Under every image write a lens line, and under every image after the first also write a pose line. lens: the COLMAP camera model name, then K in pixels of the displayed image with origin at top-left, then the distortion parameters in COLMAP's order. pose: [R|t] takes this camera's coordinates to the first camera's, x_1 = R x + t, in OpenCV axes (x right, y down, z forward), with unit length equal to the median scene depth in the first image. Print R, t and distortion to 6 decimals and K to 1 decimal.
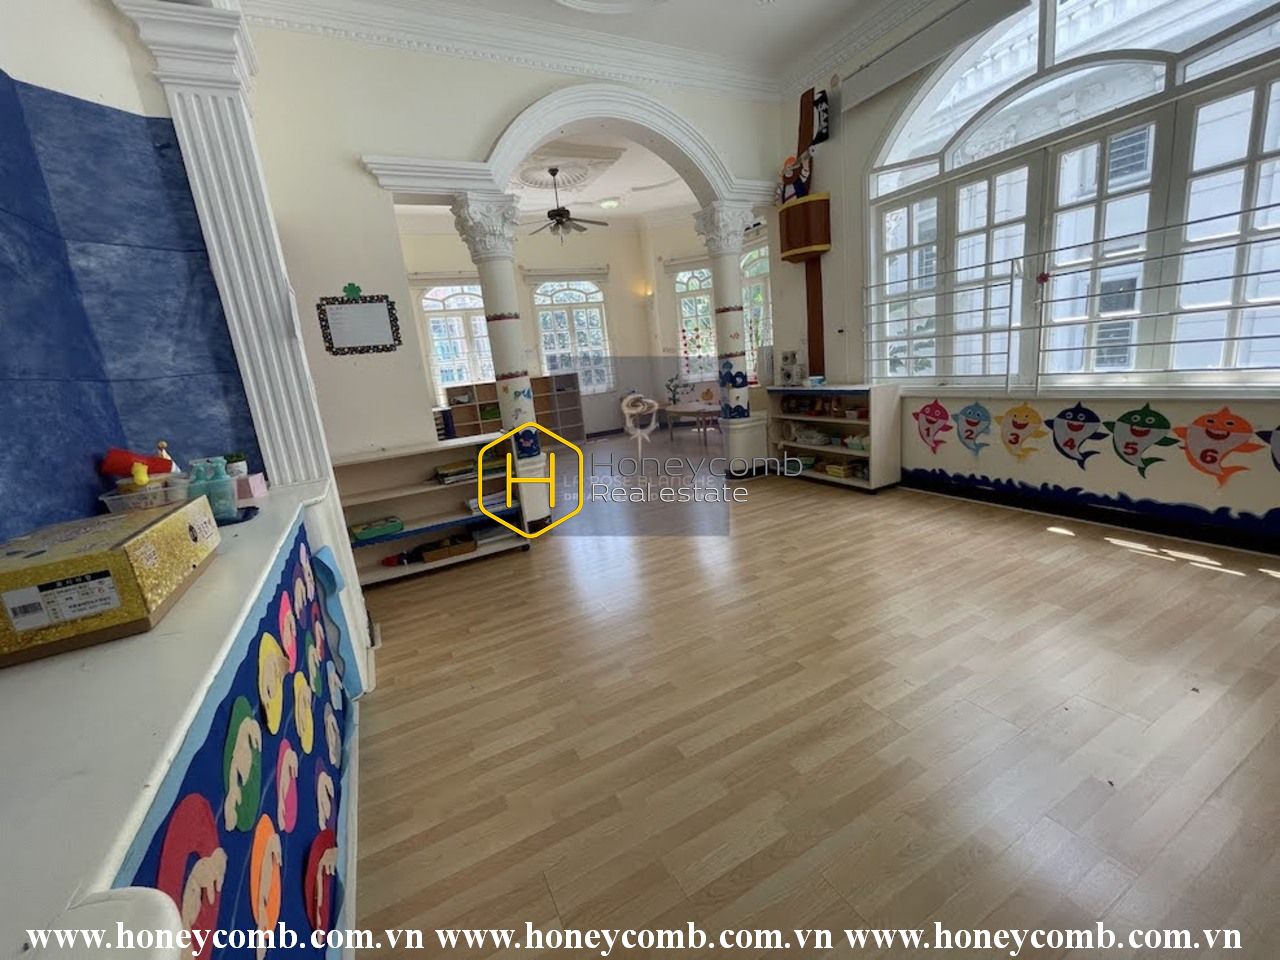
lens RADIAL K [[518.3, 0, 639.3], [0, 518.3, 479.8], [0, 0, 1]] dist [0.002247, 0.000093]
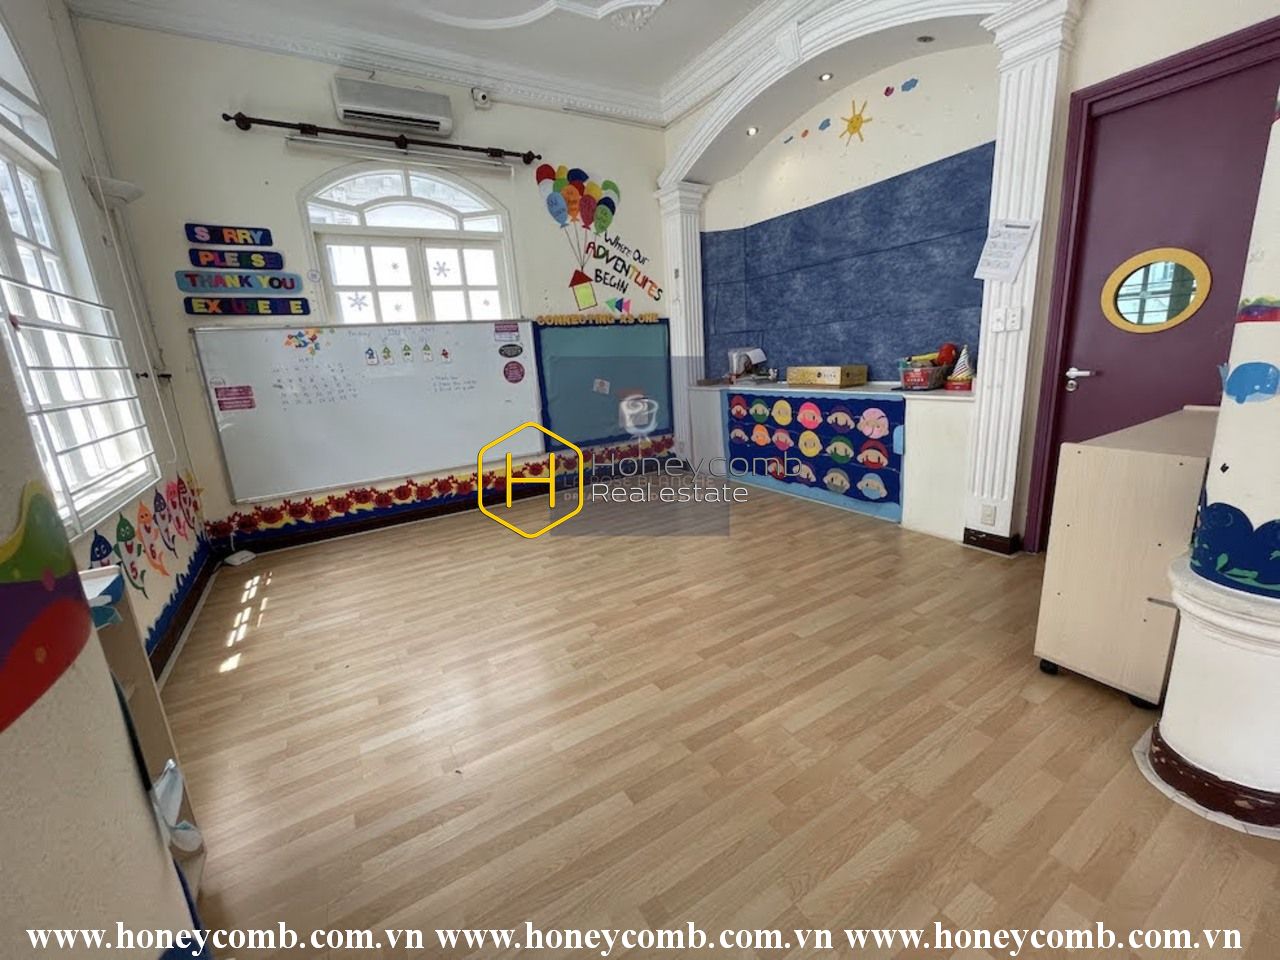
lens RADIAL K [[522.8, 0, 630.9], [0, 522.8, 473.4], [0, 0, 1]] dist [-0.004849, -0.000130]
pose [[-0.982308, 0.185760, -0.023773, 0.210860], [0.157020, 0.886131, 0.436024, -0.412307], [0.102062, 0.424577, -0.899621, 1.717396]]
